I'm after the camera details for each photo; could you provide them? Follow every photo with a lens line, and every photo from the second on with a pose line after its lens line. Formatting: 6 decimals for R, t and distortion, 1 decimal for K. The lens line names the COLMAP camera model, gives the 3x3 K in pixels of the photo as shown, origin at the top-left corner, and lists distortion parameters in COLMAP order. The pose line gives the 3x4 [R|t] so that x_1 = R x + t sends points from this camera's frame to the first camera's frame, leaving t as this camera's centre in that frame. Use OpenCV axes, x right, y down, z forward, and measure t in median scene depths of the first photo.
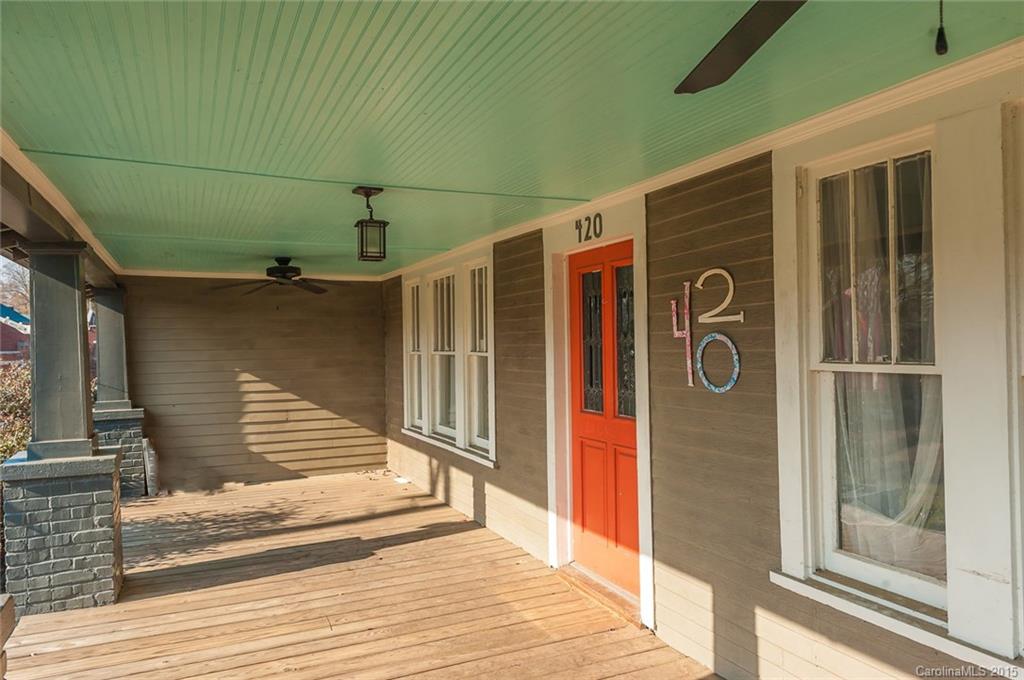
lens RADIAL K [[692.1, 0, 510.9], [0, 692.1, 343.8], [0, 0, 1]] dist [-0.042951, -0.001475]
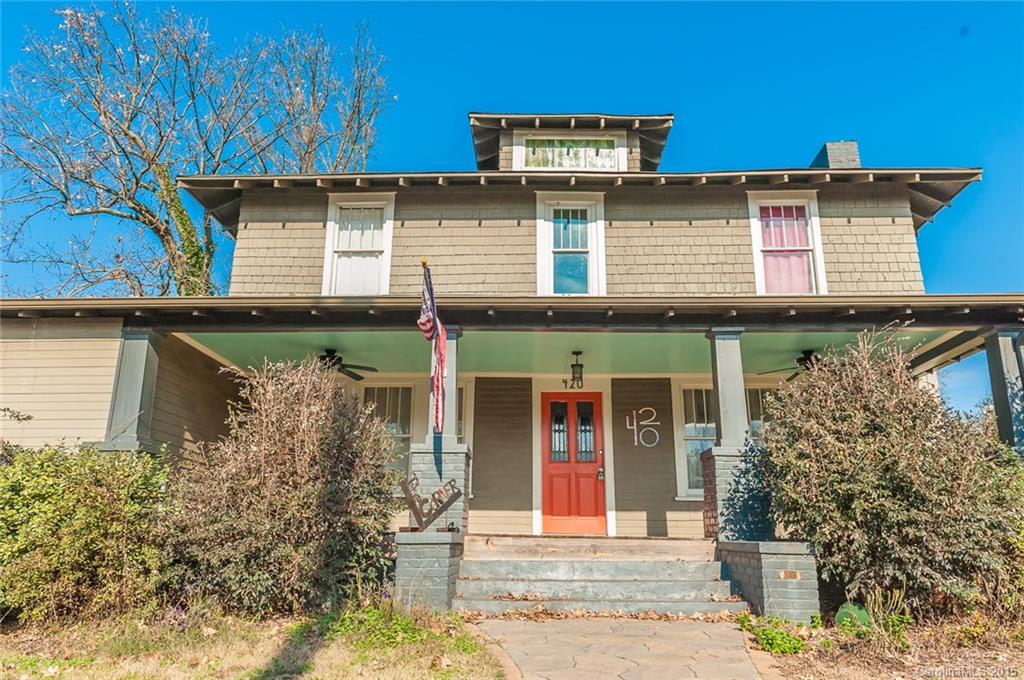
lens RADIAL K [[692.1, 0, 510.9], [0, 692.1, 343.8], [0, 0, 1]] dist [-0.042951, -0.001475]
pose [[0.448828, 0.260849, 0.854700, -2.468574], [-0.013382, 0.958303, -0.285441, 0.466825], [-0.893518, 0.116676, 0.433603, 0.120076]]
